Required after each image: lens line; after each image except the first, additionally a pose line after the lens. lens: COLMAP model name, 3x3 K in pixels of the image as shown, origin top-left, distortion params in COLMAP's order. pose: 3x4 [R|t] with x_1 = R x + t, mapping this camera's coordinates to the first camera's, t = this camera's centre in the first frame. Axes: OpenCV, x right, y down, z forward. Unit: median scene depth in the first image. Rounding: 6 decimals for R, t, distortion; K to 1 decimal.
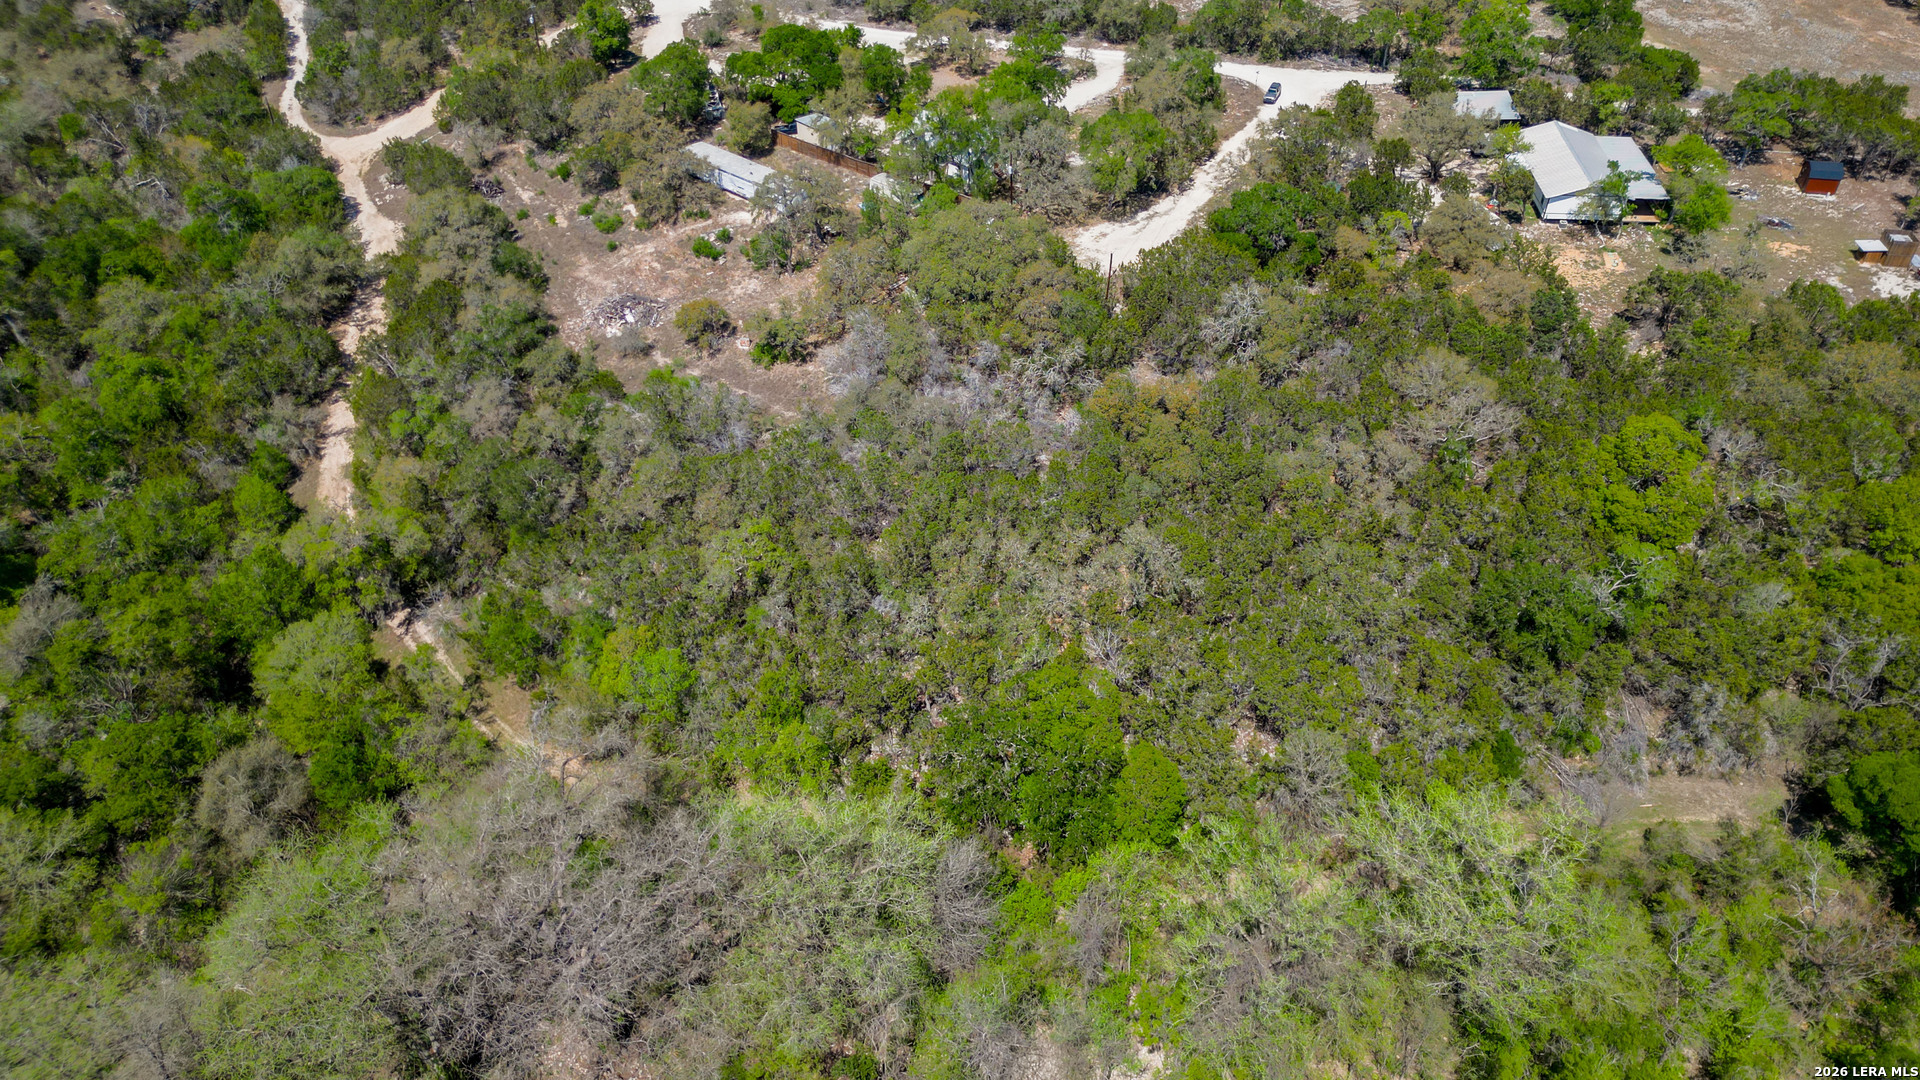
lens RADIAL K [[1344.1, 0, 951.4], [0, 1344.1, 540.6], [0, 0, 1]] dist [0.070461, -0.070044]
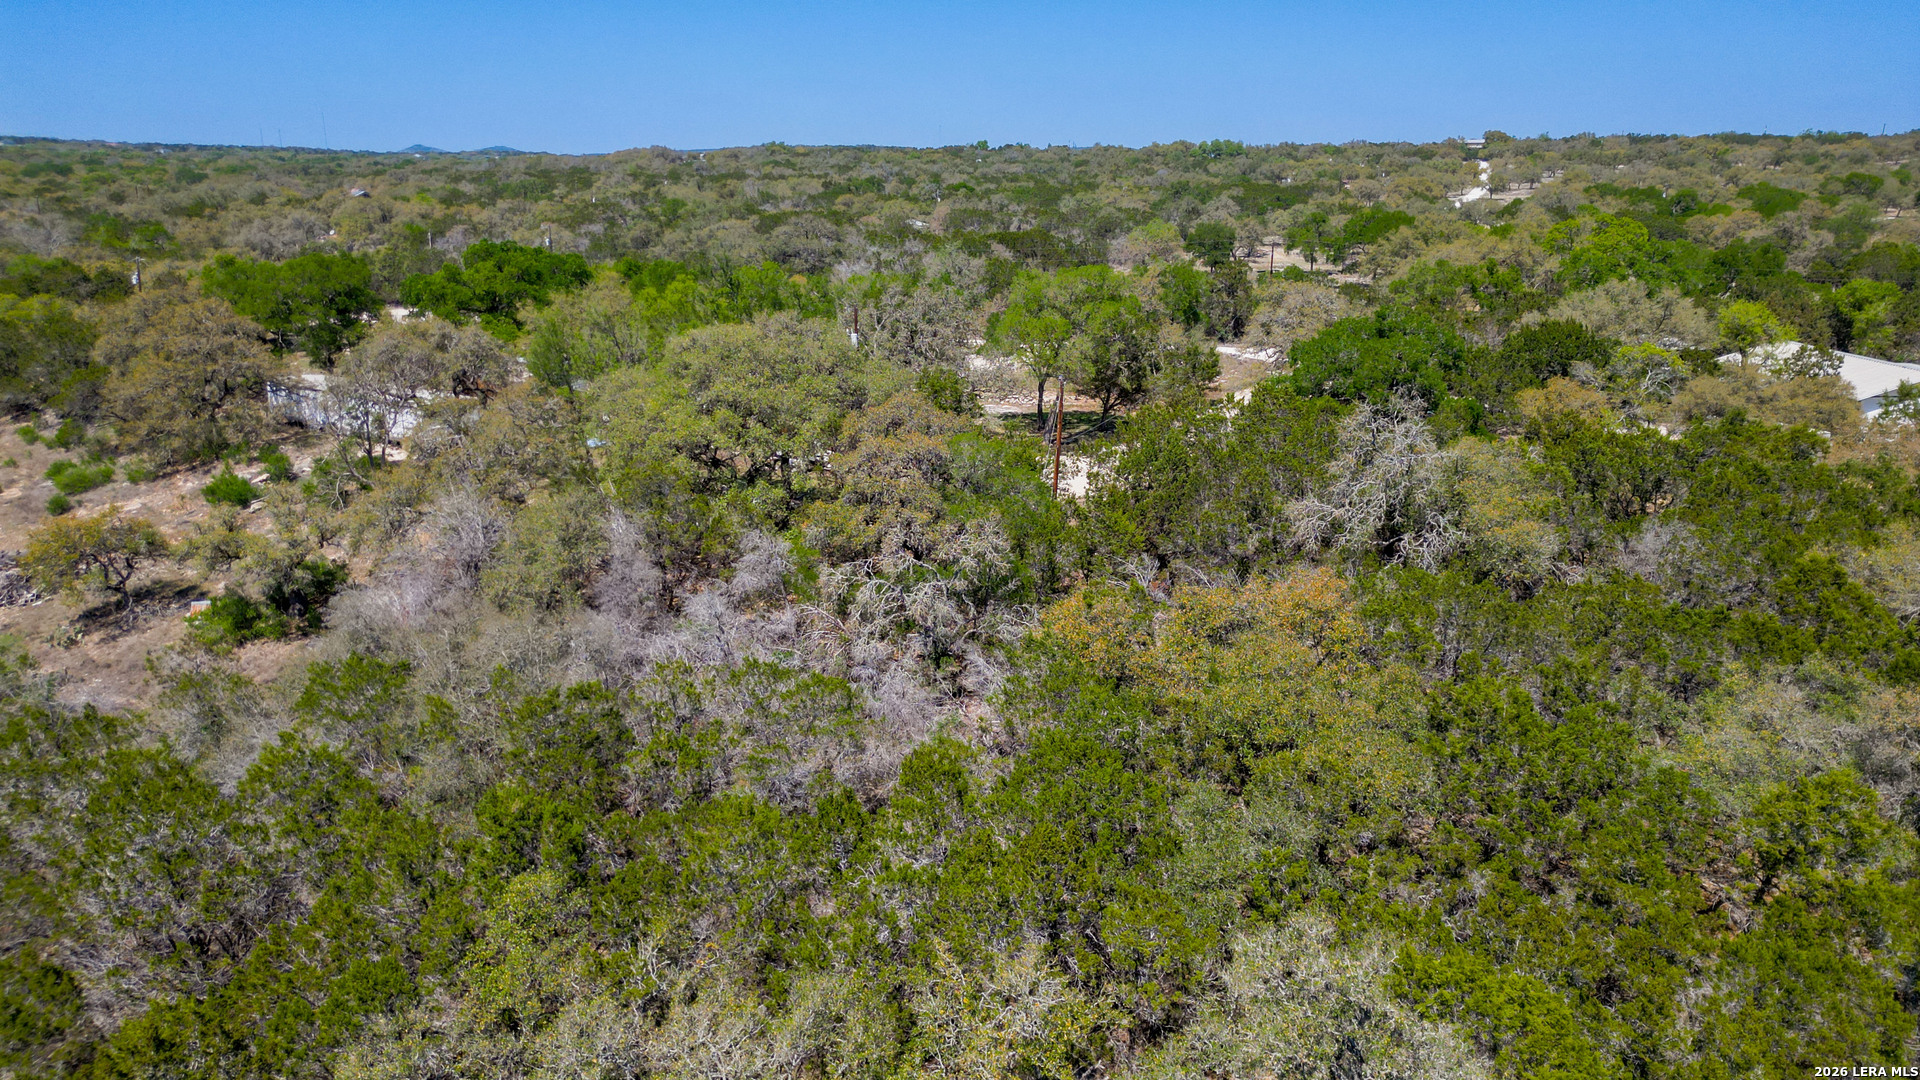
lens RADIAL K [[1344.1, 0, 951.4], [0, 1344.1, 540.6], [0, 0, 1]] dist [0.070461, -0.070044]
pose [[0.998546, 0.004543, 0.053719, 0.051154], [0.018838, 0.904229, -0.426632, 0.019149], [-0.050512, 0.427024, 0.902829, 0.542900]]
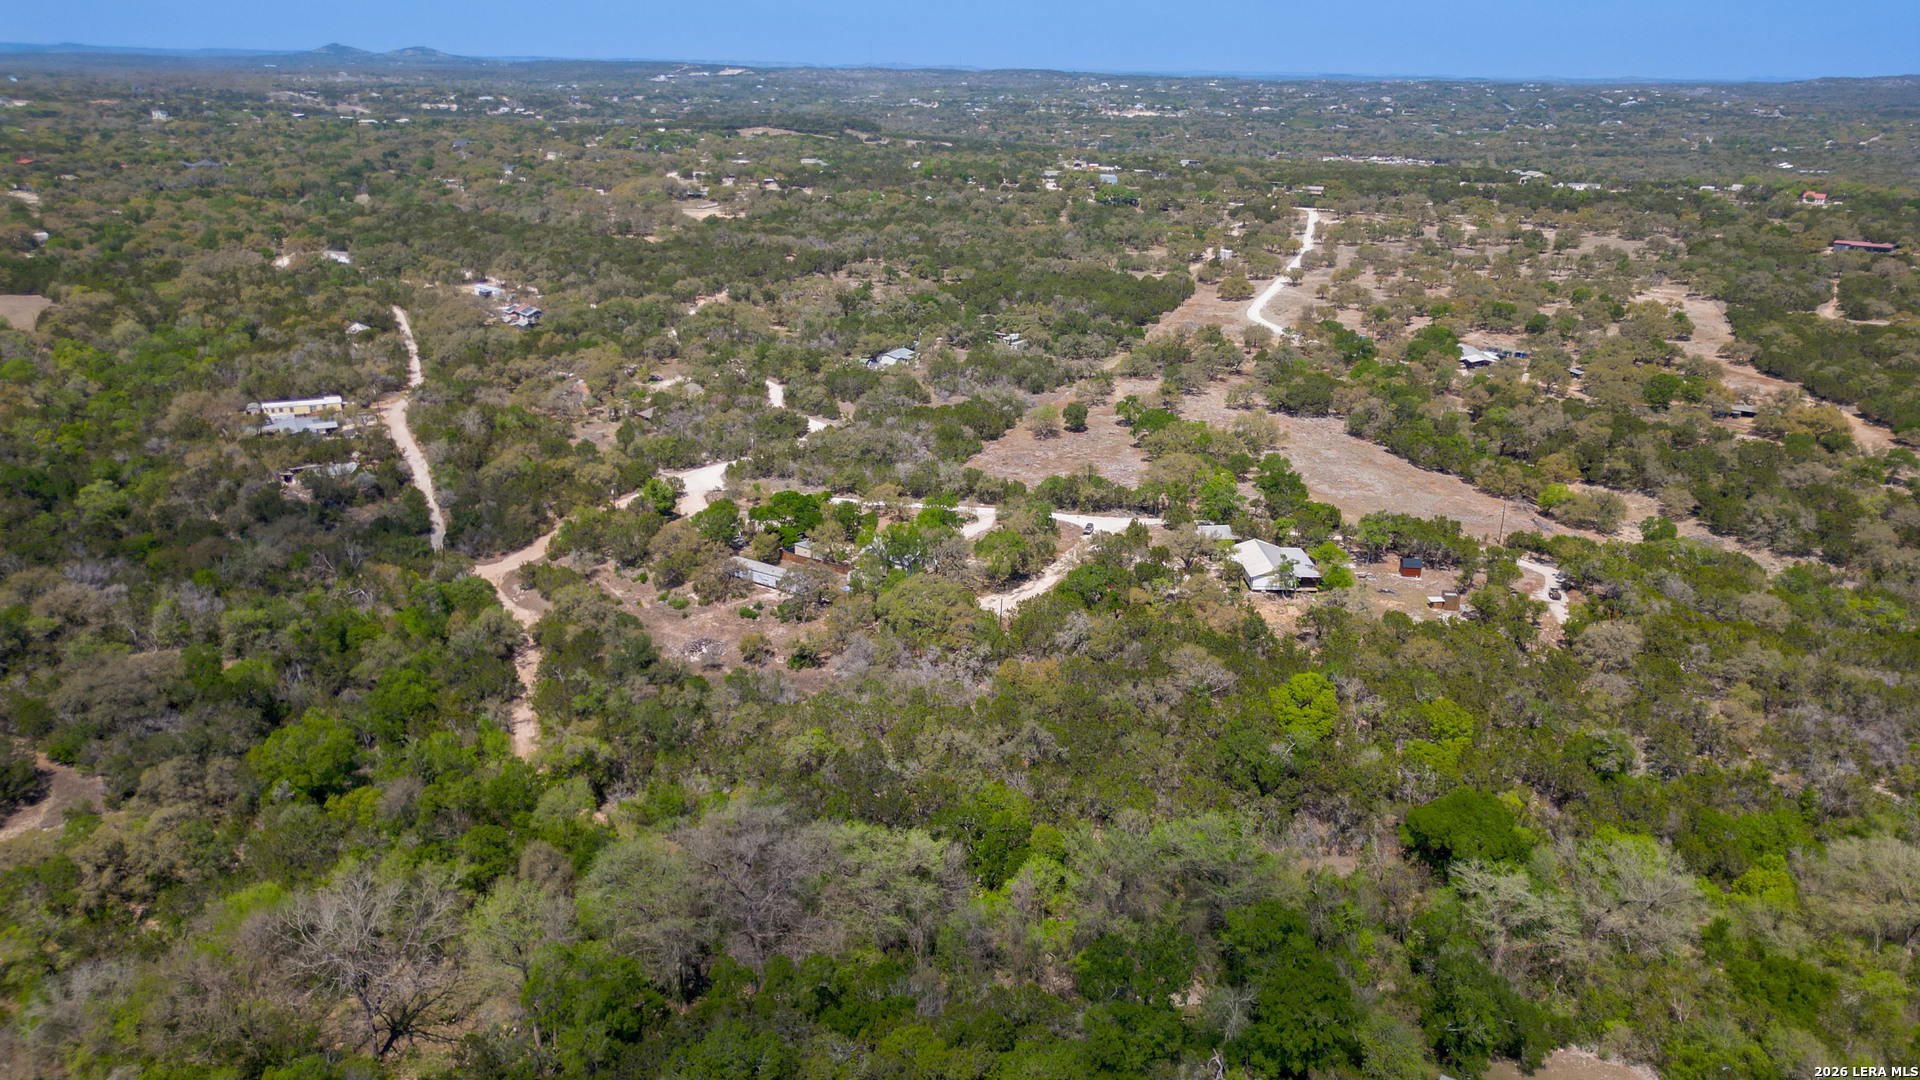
lens RADIAL K [[1340.0, 0, 949.9], [0, 1340.0, 540.4], [0, 0, 1]] dist [0.115019, -0.143681]
pose [[0.994458, -0.011098, 0.104544, -0.108801], [0.047908, 0.933000, -0.356674, 0.282852], [-0.093581, 0.359706, 0.928361, -0.531672]]
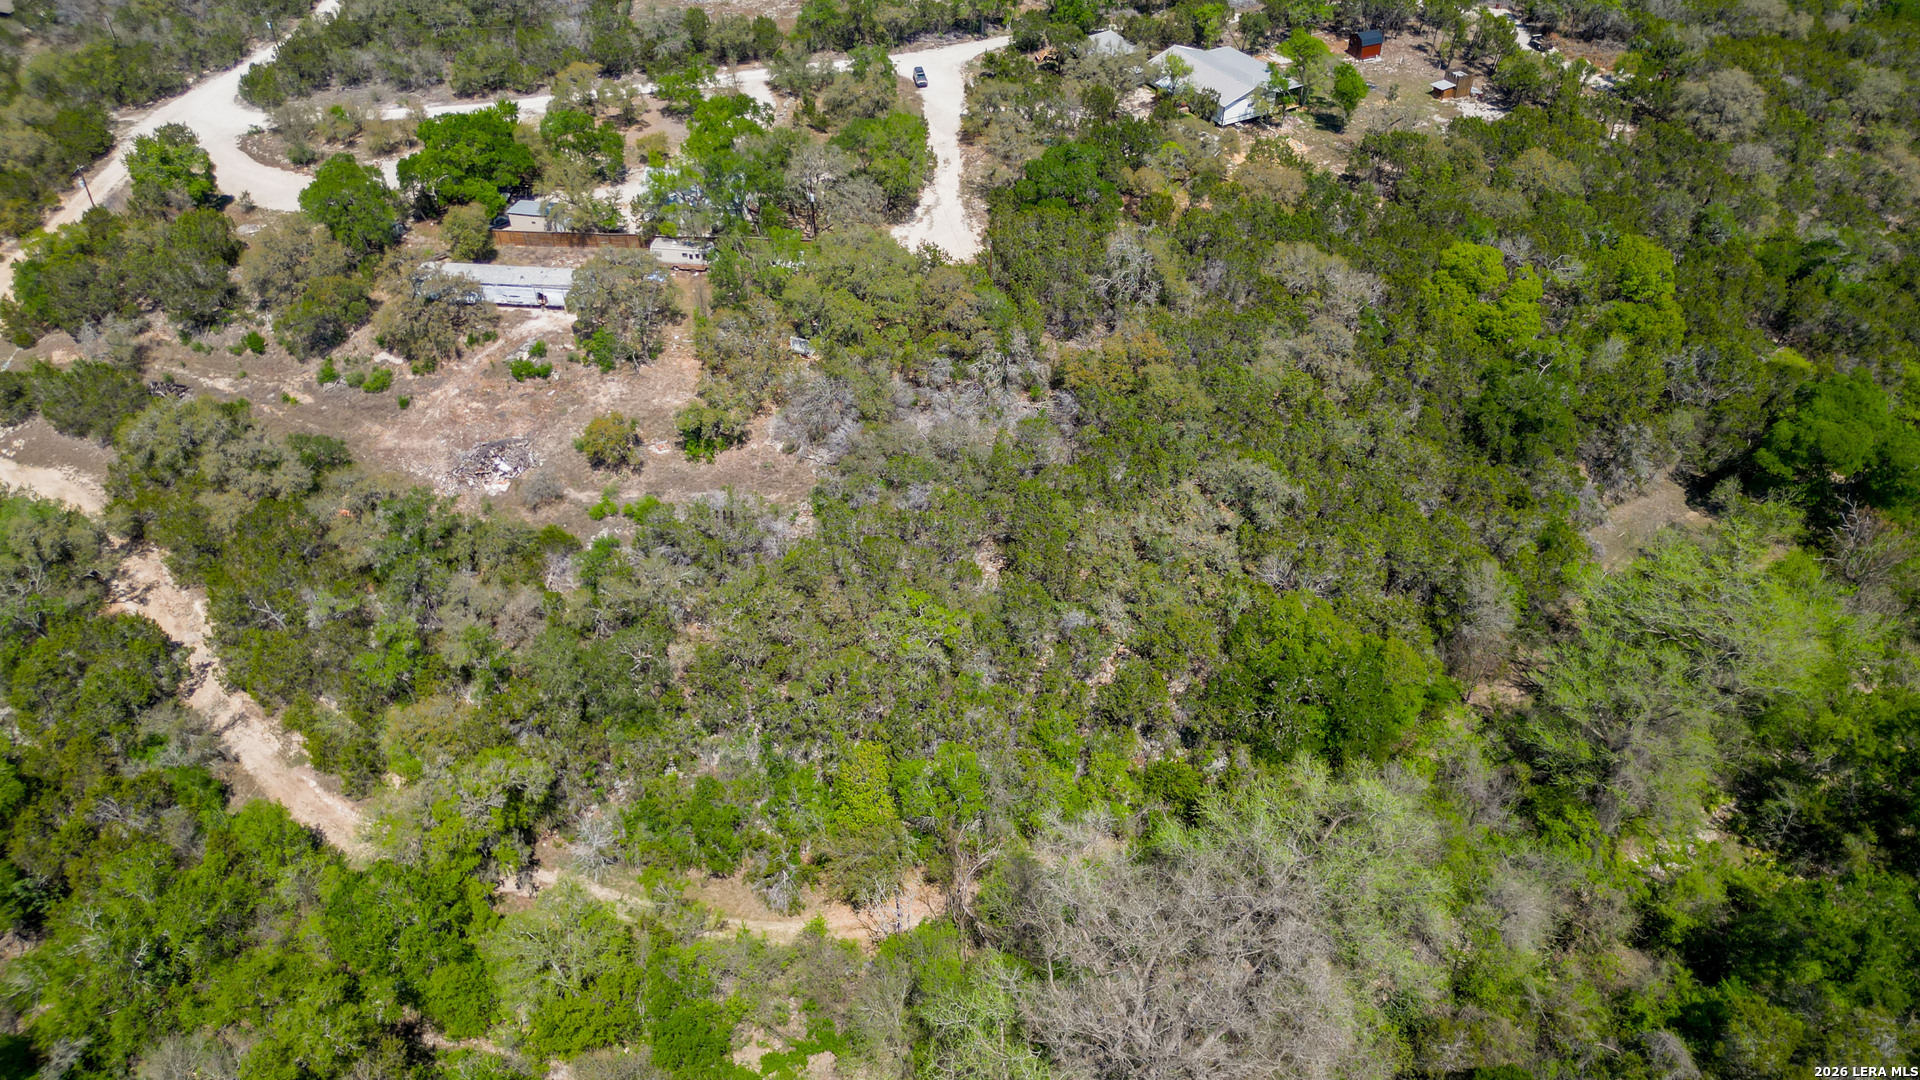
lens RADIAL K [[1344.1, 0, 951.4], [0, 1344.1, 540.6], [0, 0, 1]] dist [0.070461, -0.070044]
pose [[0.832799, -0.355520, 0.424325, -0.364805], [0.360157, 0.930078, 0.072403, -0.076878], [-0.420396, 0.092527, 0.902611, 0.099968]]
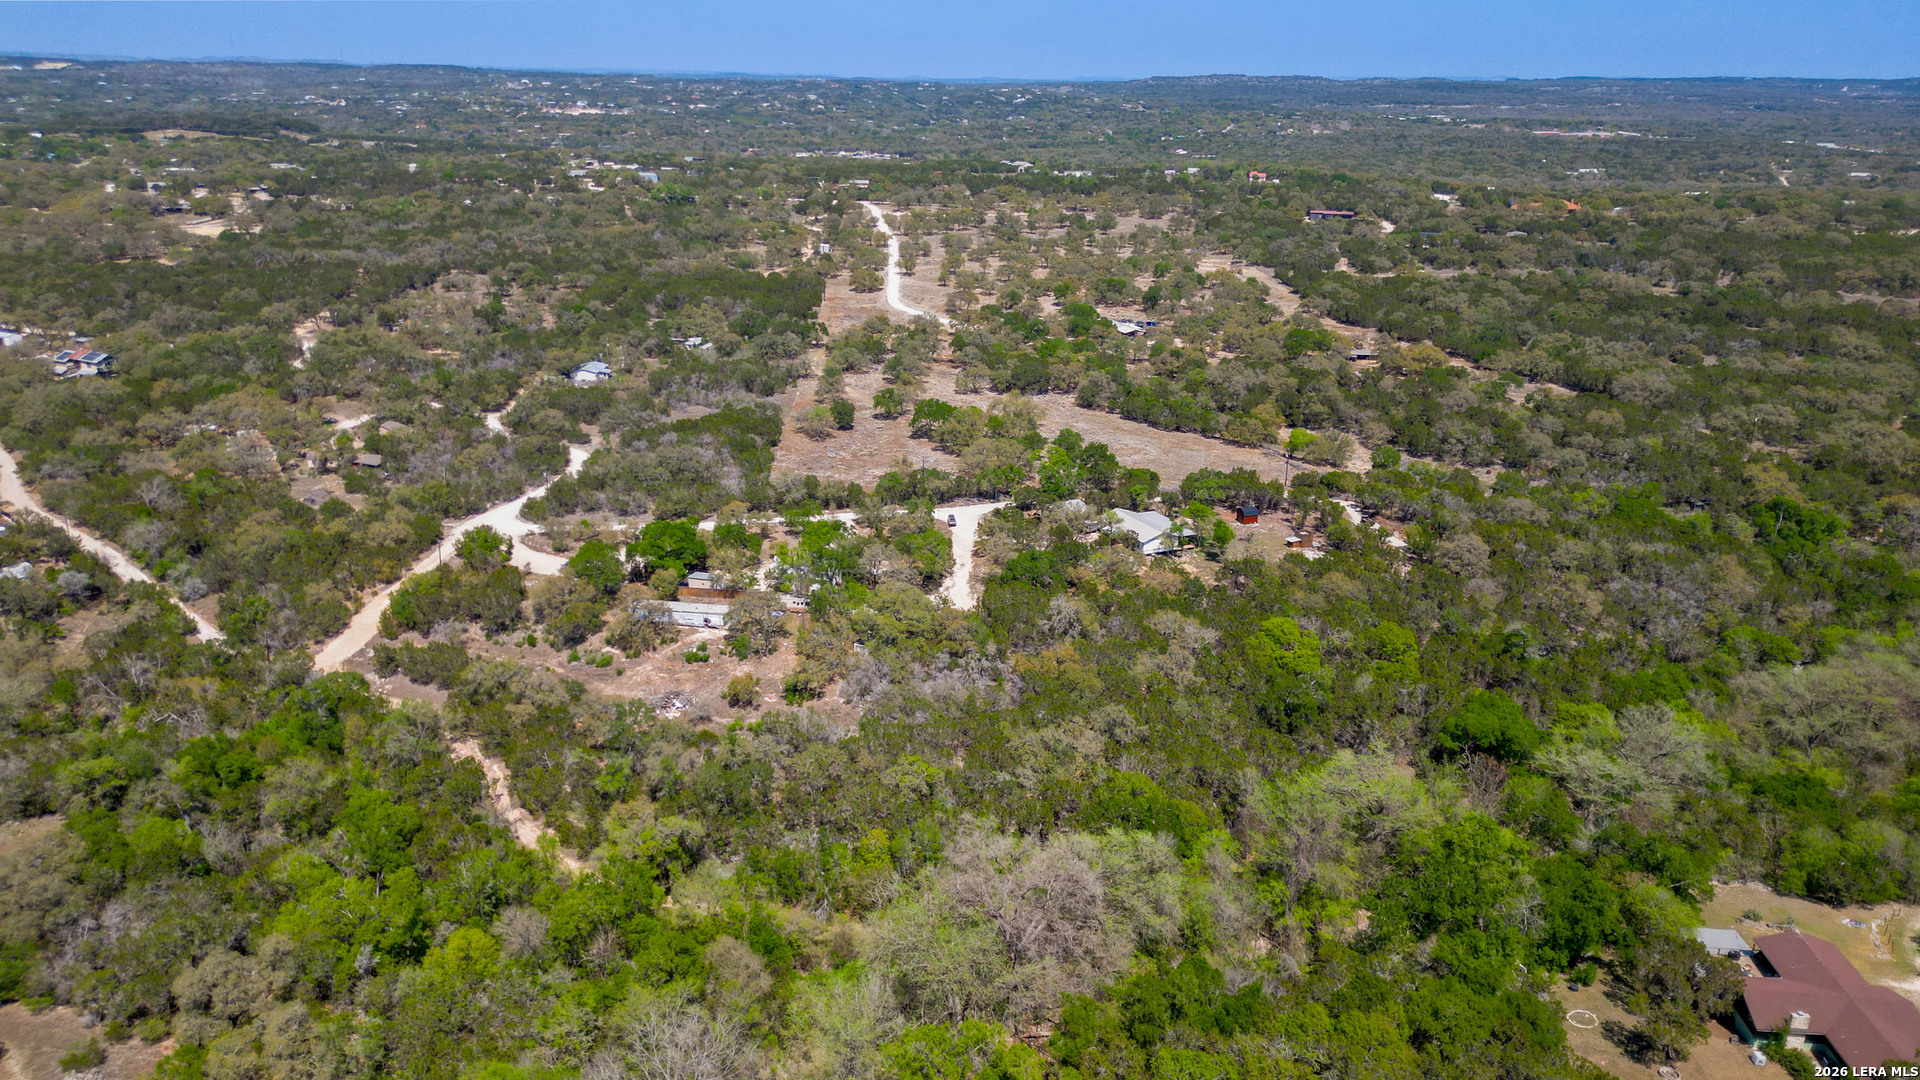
lens RADIAL K [[1340.0, 0, 949.9], [0, 1340.0, 540.4], [0, 0, 1]] dist [0.115019, -0.143681]
pose [[0.867554, -0.143920, 0.476064, -0.615063], [0.307071, 0.907979, -0.285098, 0.167384], [-0.391225, 0.393523, 0.831915, -0.362212]]
